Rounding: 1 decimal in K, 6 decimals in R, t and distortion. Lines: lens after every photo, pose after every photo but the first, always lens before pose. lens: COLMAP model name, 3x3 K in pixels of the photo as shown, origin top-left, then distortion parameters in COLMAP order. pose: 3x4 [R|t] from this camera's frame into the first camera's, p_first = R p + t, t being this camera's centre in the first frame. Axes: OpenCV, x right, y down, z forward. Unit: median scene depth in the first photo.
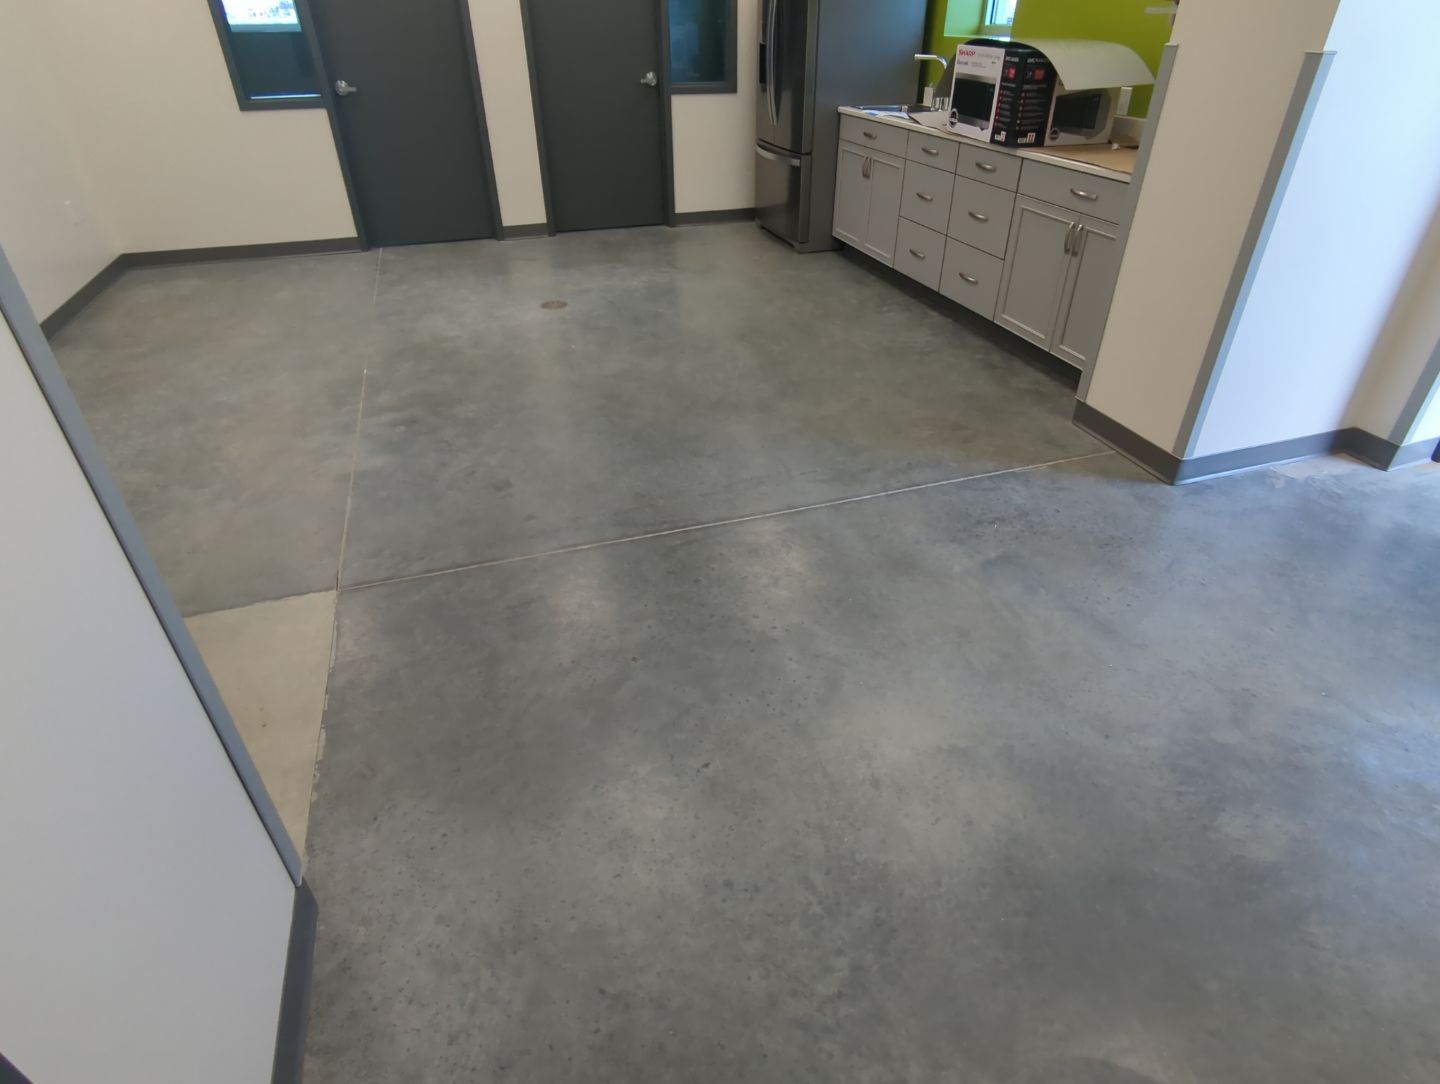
lens RADIAL K [[800.5, 0, 725.5], [0, 800.5, 544.6], [0, 0, 1]] dist [-0.000378, 0.003460]
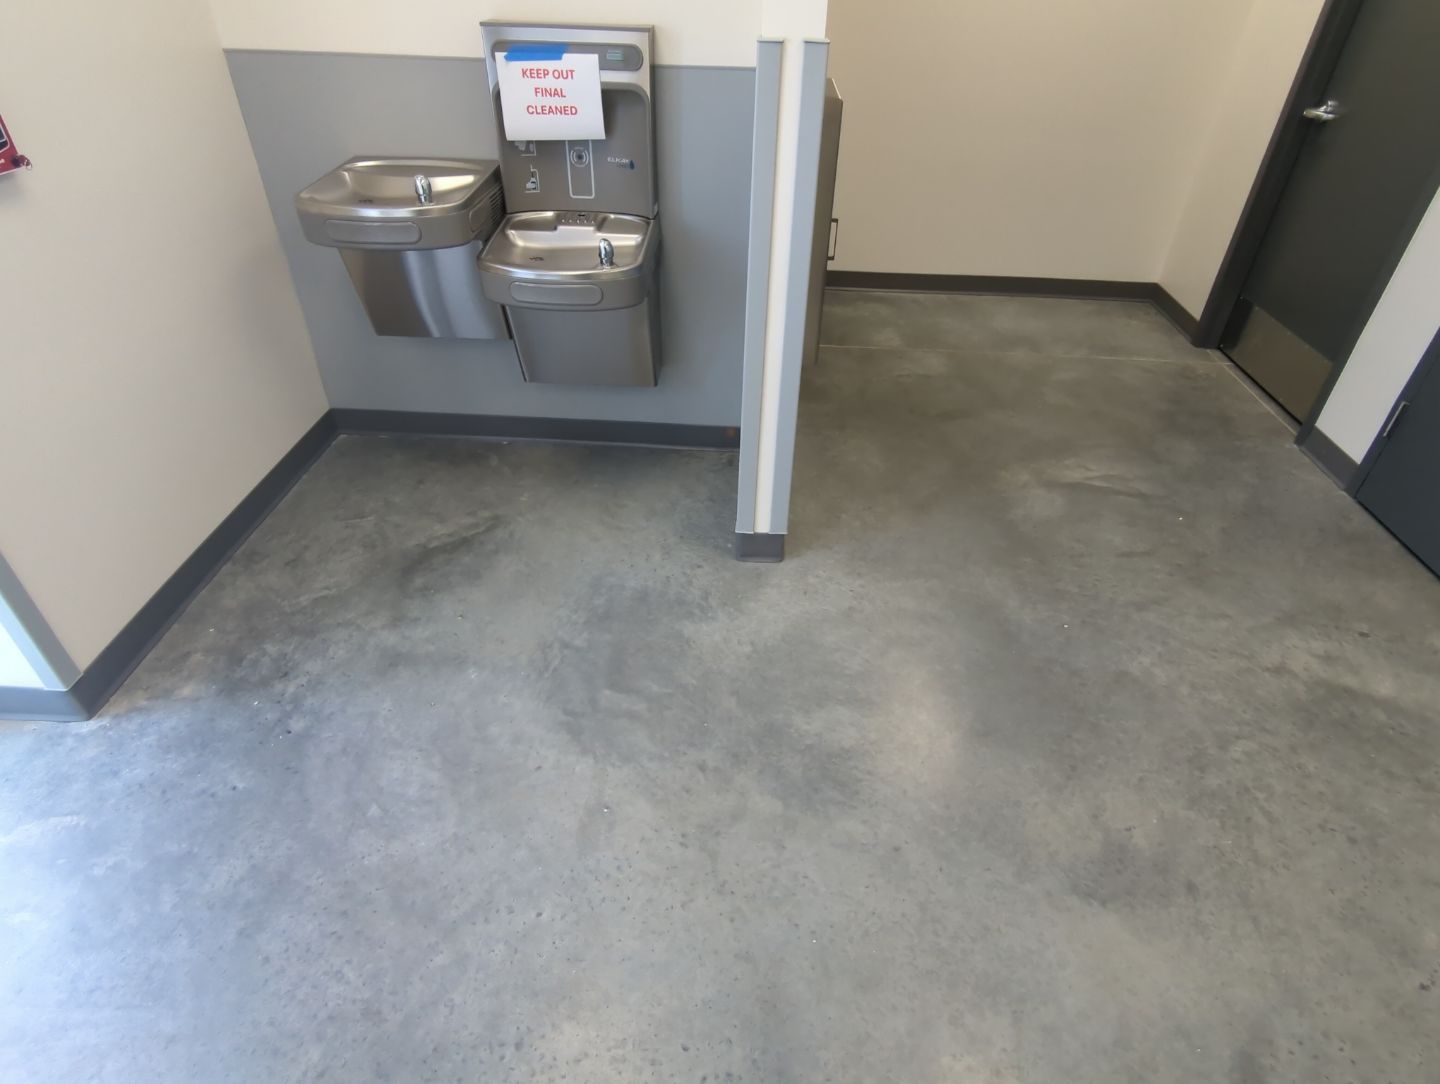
lens RADIAL K [[800.5, 0, 728.5], [0, 800.5, 540.9], [0, 0, 1]] dist [-0.000378, 0.003460]
pose [[-0.934852, -0.226433, 0.273460, 0.514667], [0.180481, 0.360201, 0.915250, -0.753671], [-0.305743, 0.904977, -0.295868, 1.071803]]
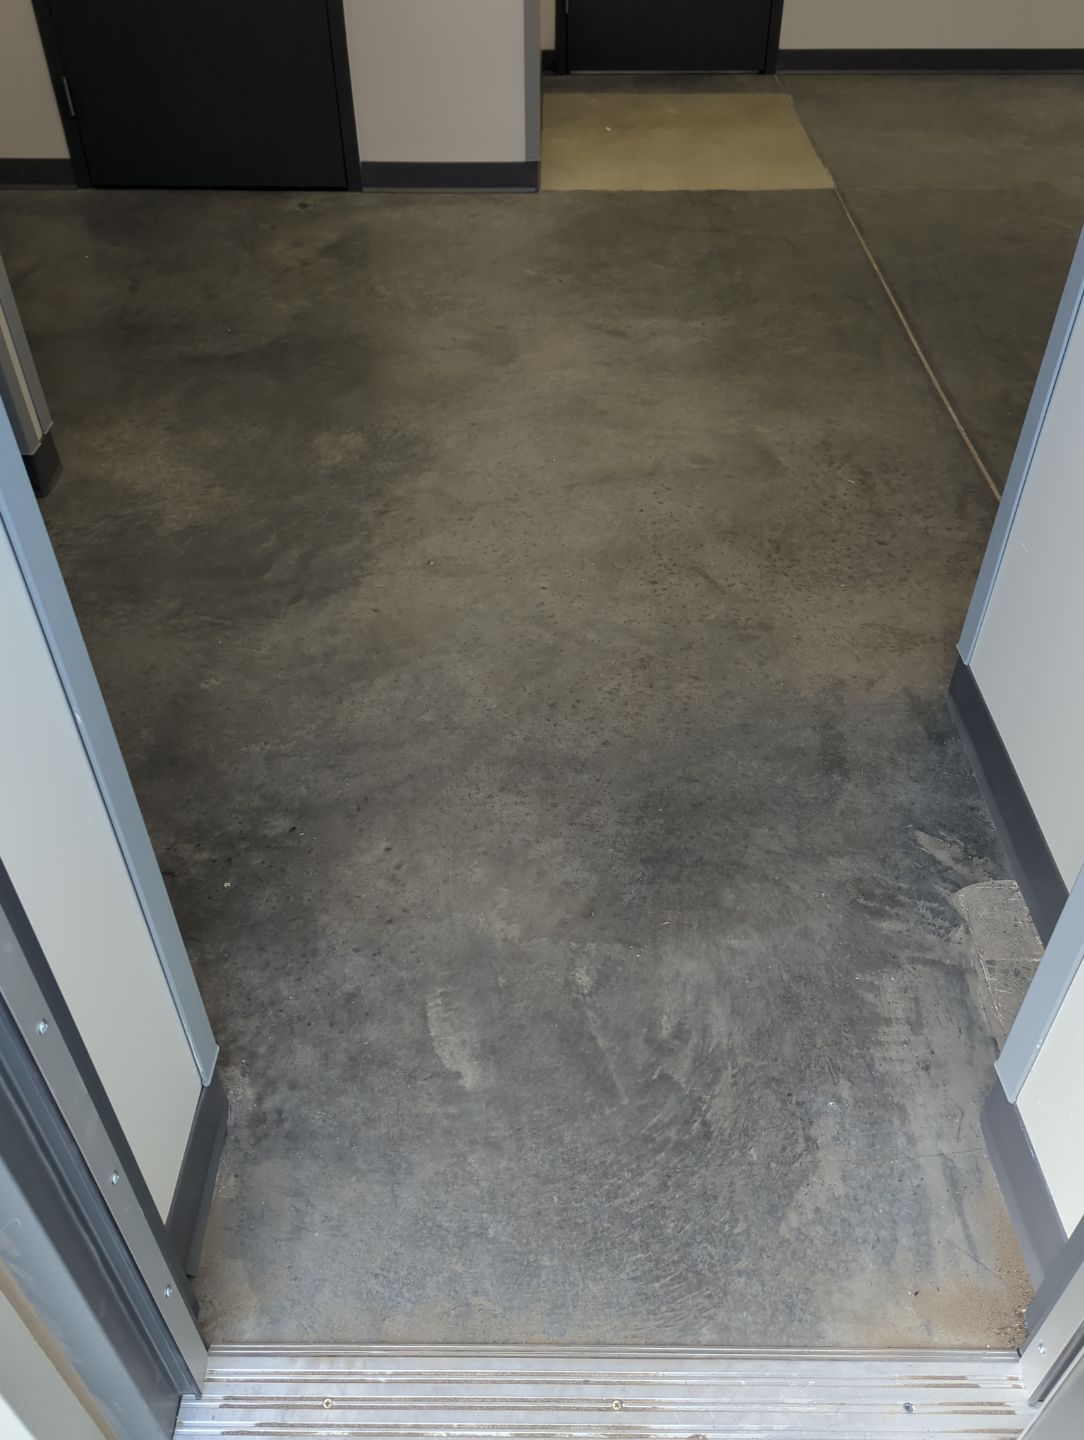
lens RADIAL K [[1175.0, 0, 545.7], [0, 1175.0, 718.6], [0, 0, 1]] dist [0.043267, -0.018866]
pose [[-0.318399, 0.629128, -0.709098, 1.883556], [-0.524048, 0.506516, 0.684701, -0.707132], [0.789934, 0.589609, 0.168419, 1.105911]]
